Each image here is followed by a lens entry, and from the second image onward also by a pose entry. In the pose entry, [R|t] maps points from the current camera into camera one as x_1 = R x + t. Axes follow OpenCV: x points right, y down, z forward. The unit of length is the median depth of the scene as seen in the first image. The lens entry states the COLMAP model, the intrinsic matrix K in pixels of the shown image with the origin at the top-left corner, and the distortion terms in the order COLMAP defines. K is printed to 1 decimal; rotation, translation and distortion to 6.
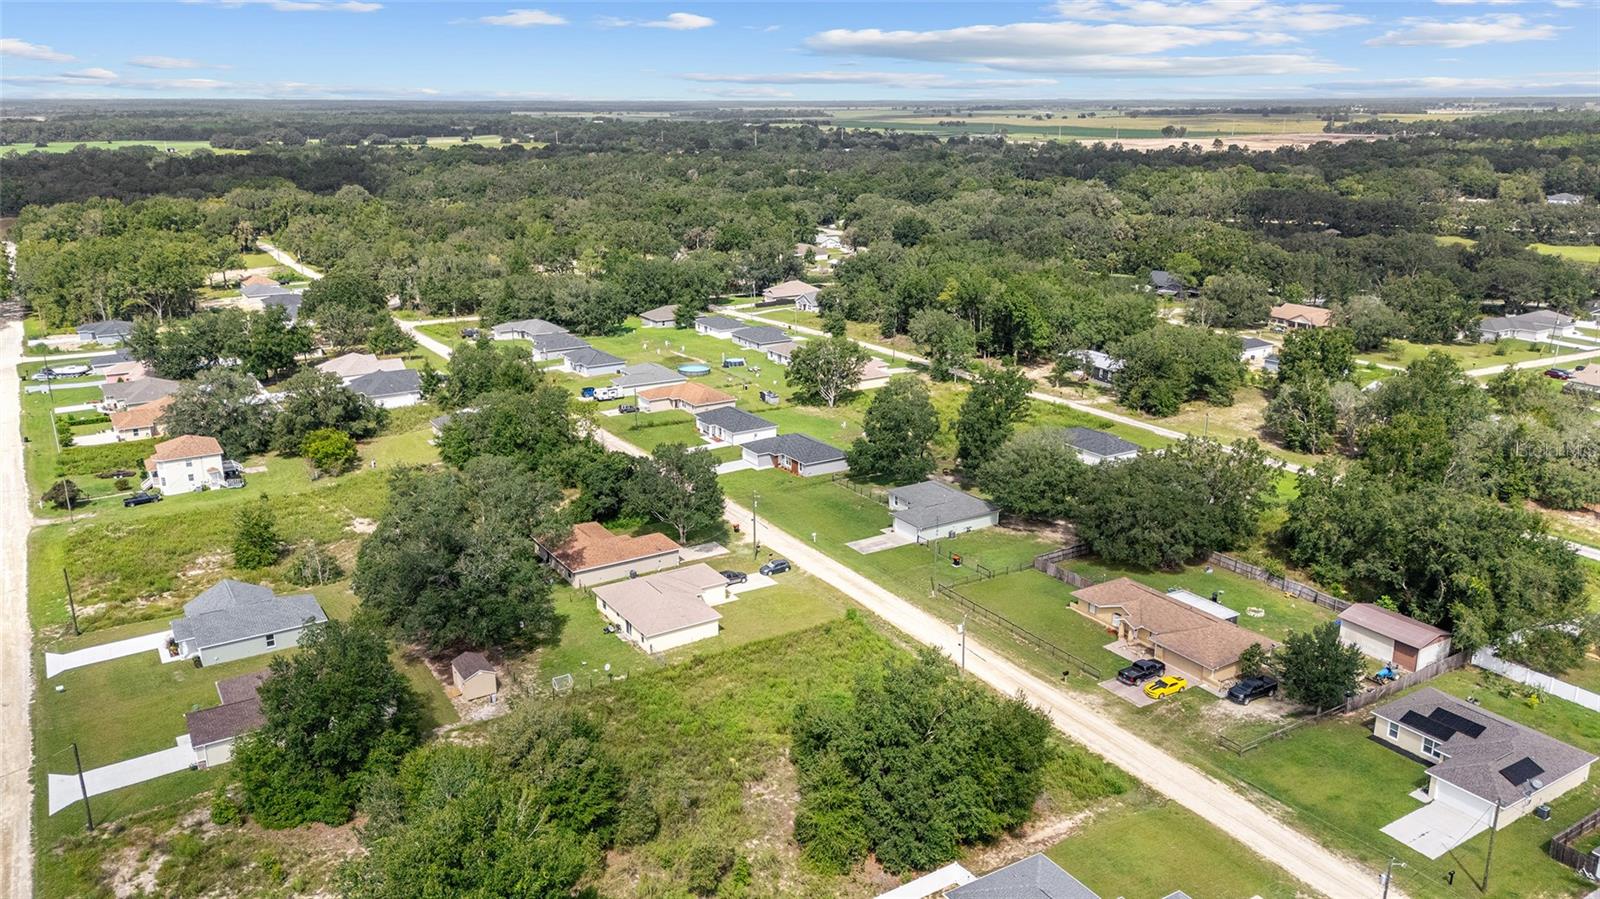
lens RADIAL K [[1208.1, 0, 794.3], [0, 1208.1, 454.0], [0, 0, 1]] dist [0.043634, -0.006035]
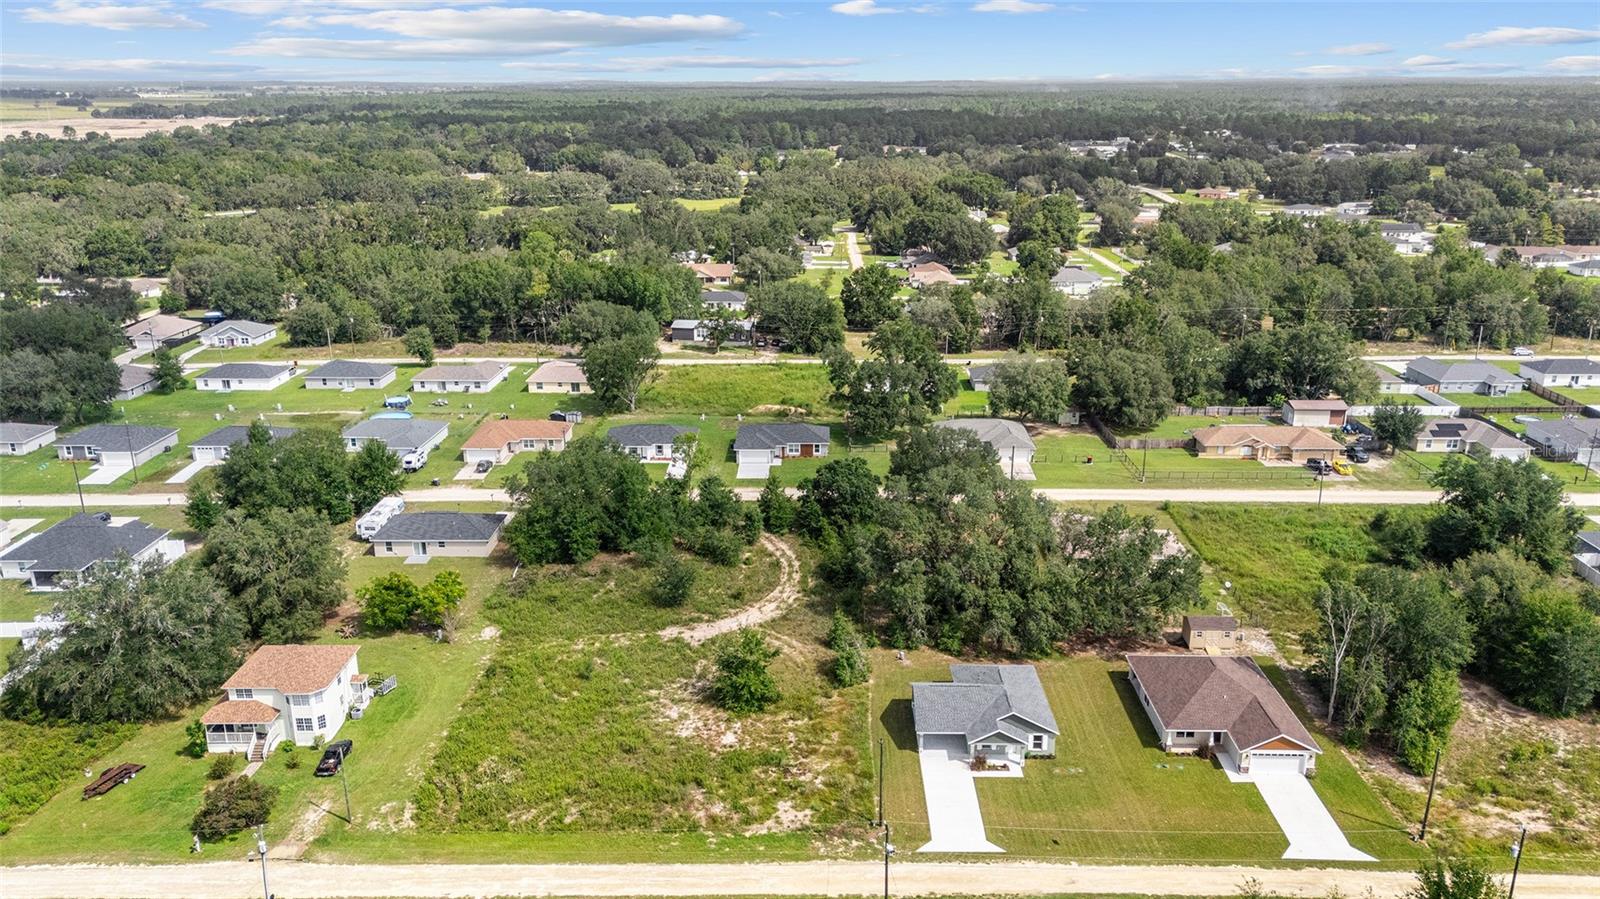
lens RADIAL K [[1208.1, 0, 794.3], [0, 1208.1, 454.0], [0, 0, 1]] dist [0.043634, -0.006035]
pose [[0.521061, -0.245844, 0.817347, -1.093370], [0.236774, 0.961670, 0.138310, -0.169329], [-0.820020, 0.121458, 0.559298, 0.579915]]
